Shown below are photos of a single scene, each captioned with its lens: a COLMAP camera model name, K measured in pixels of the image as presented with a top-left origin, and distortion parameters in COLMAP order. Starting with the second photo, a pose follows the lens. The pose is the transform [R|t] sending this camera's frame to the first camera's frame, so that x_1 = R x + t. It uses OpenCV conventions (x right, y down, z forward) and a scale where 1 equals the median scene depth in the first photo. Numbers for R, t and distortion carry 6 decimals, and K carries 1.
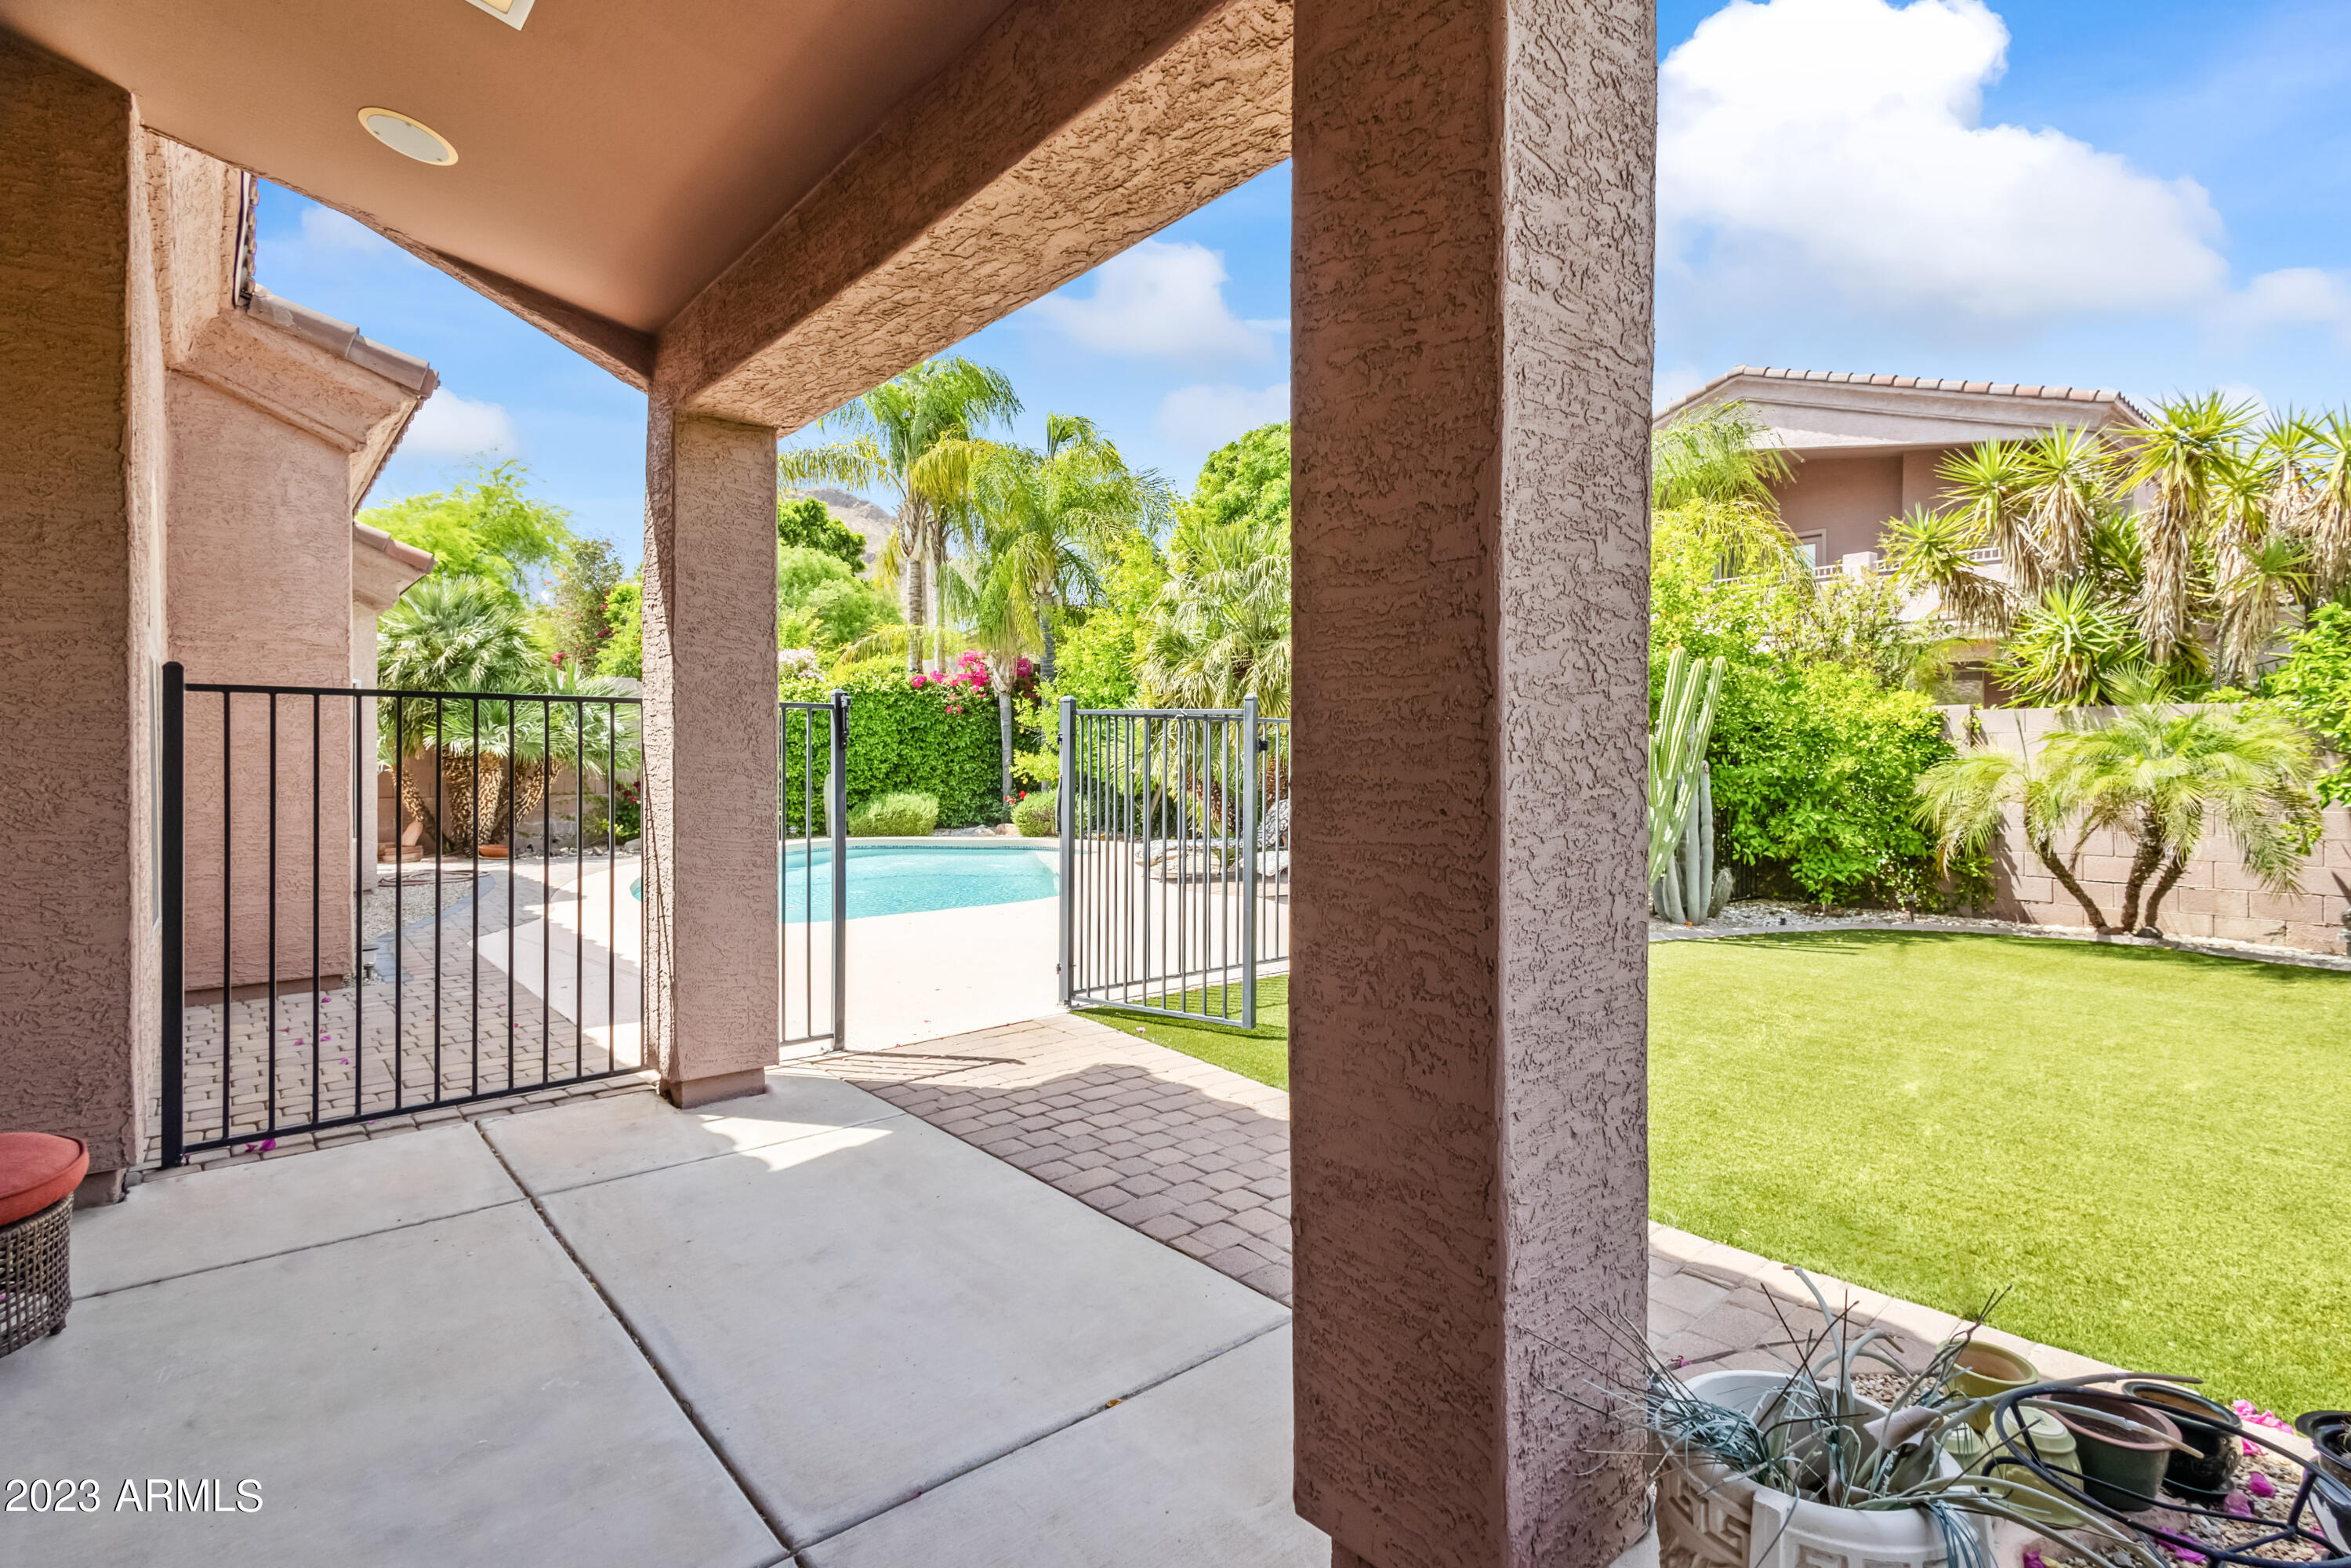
lens RADIAL K [[1100.0, 0, 1182.5], [0, 1100.0, 767.9], [0, 0, 1]] dist [0.001280, 0.000701]
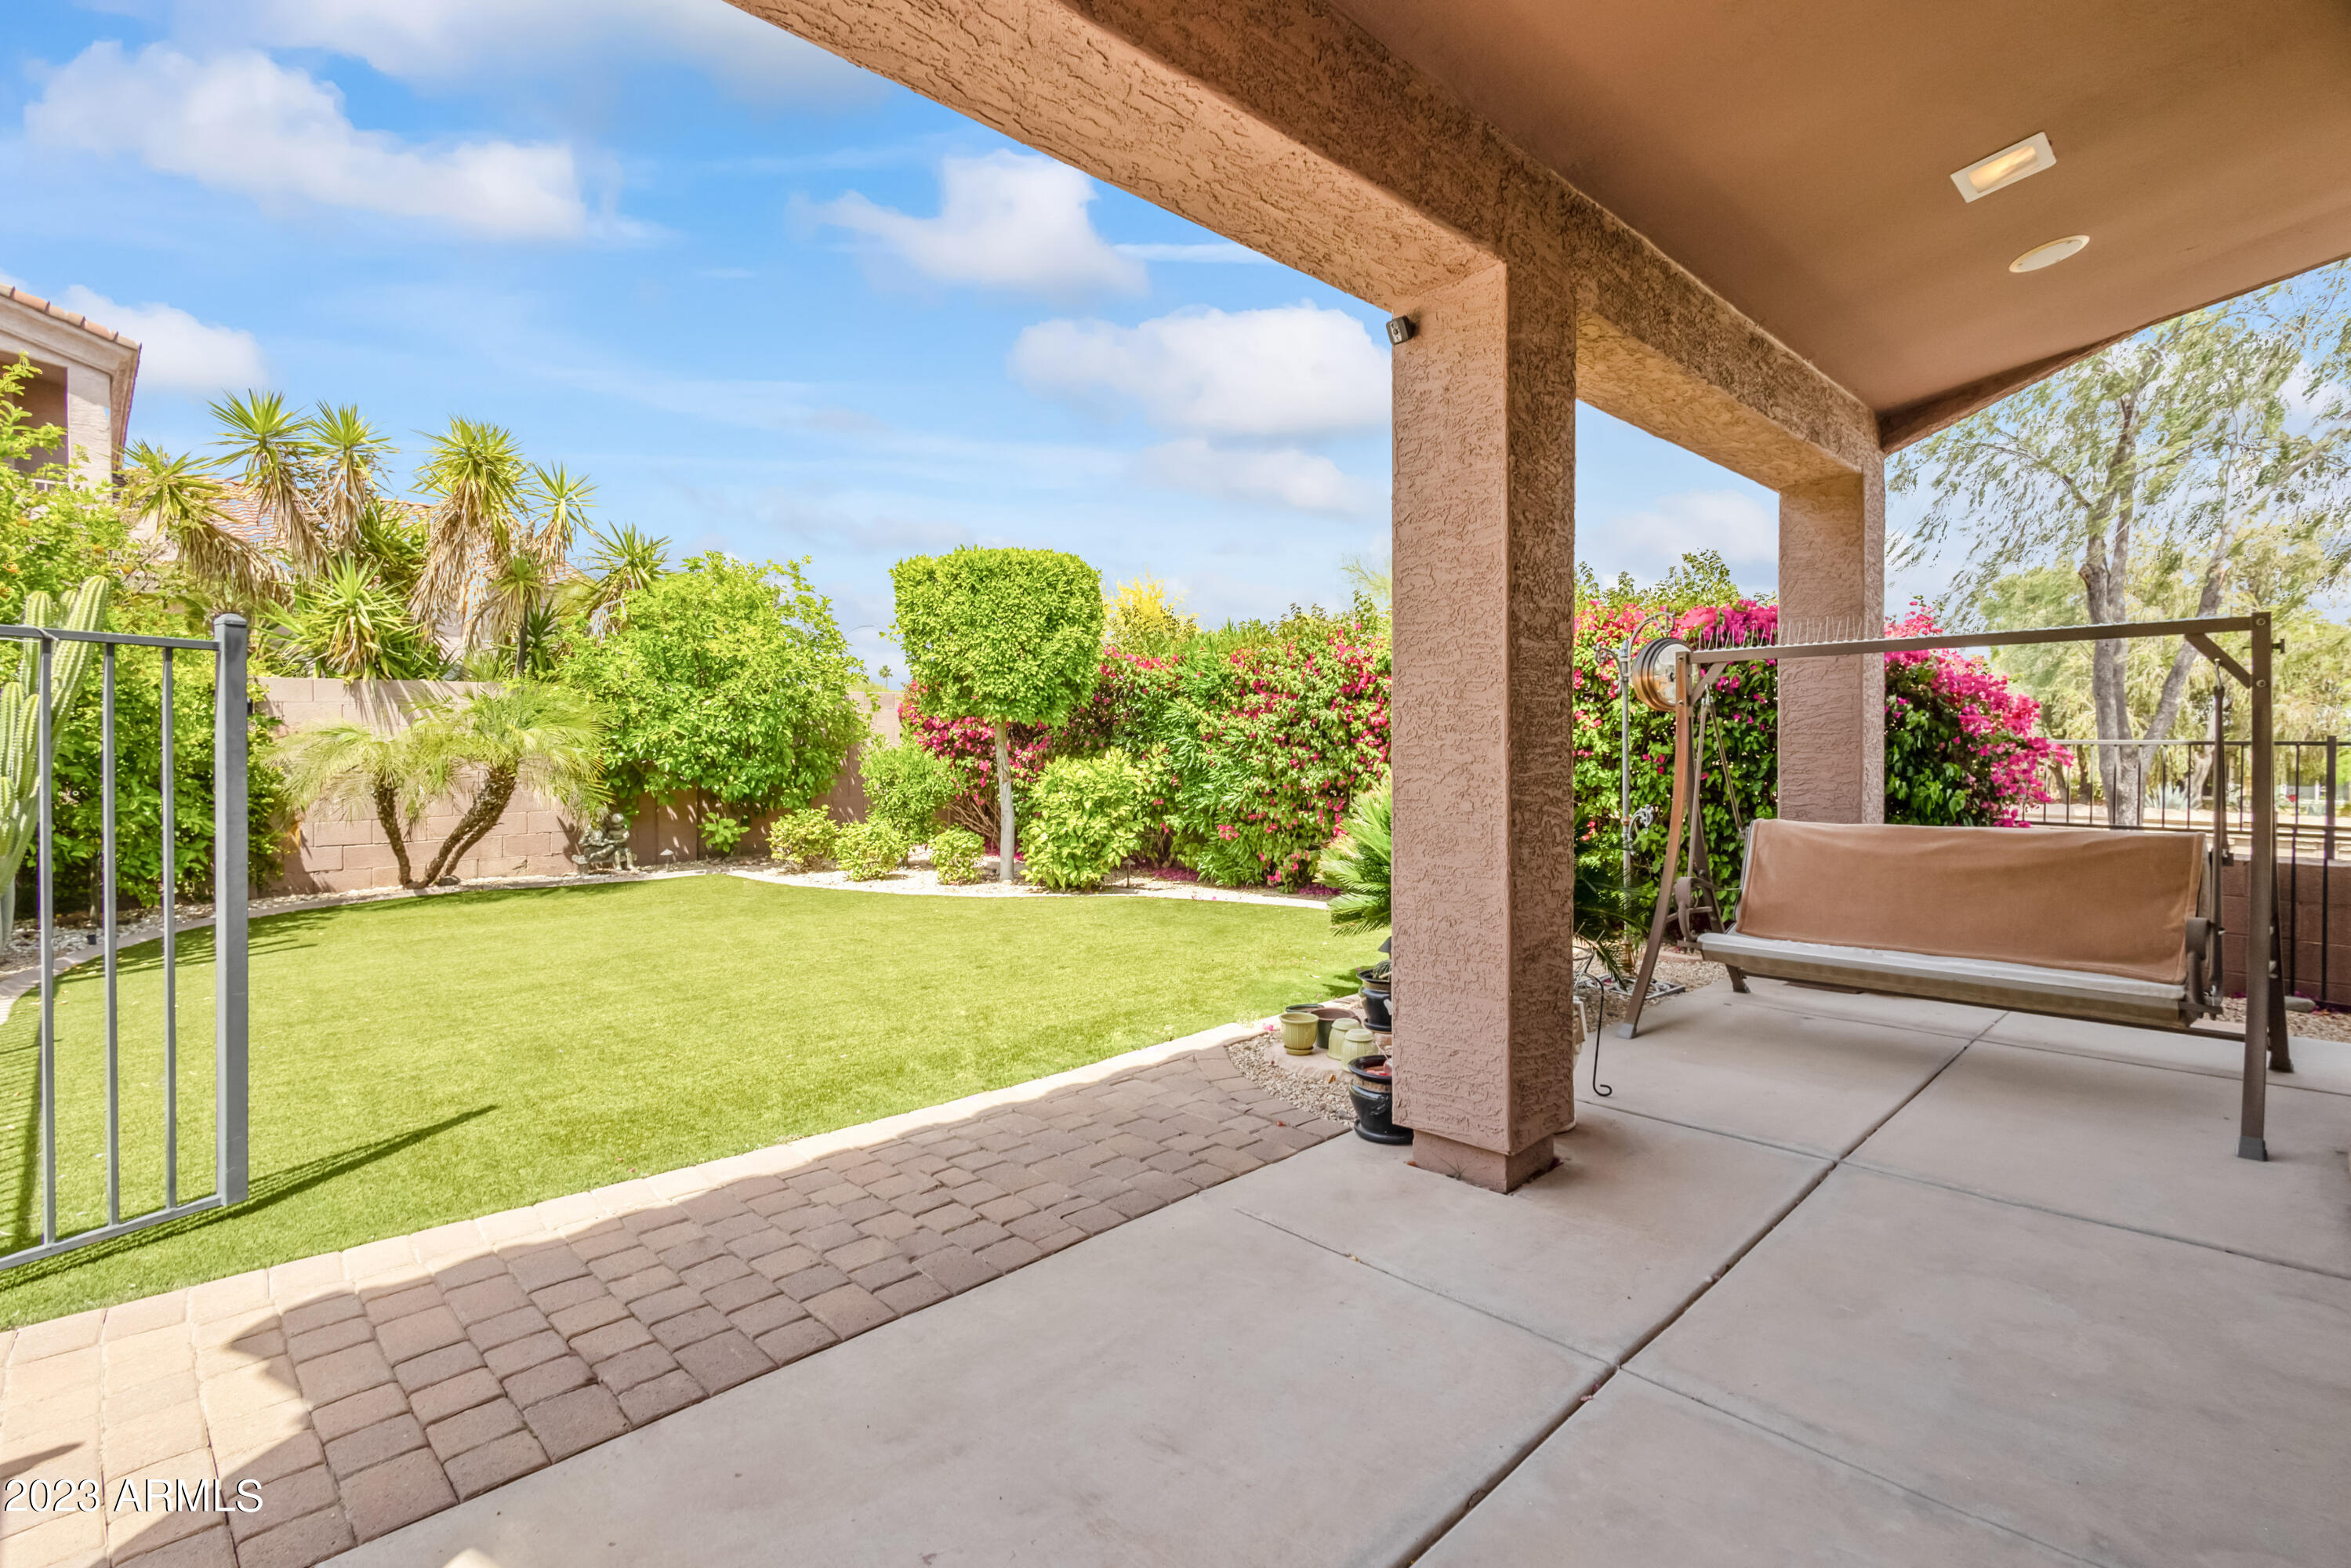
lens RADIAL K [[1100.0, 0, 1180.6], [0, 1100.0, 763.8], [0, 0, 1]] dist [0.001280, 0.000701]
pose [[-0.048972, -0.034382, 0.998208, -0.411802], [0.010411, 0.999335, 0.034932, -0.005546], [-0.998746, 0.012103, -0.048581, 0.409845]]
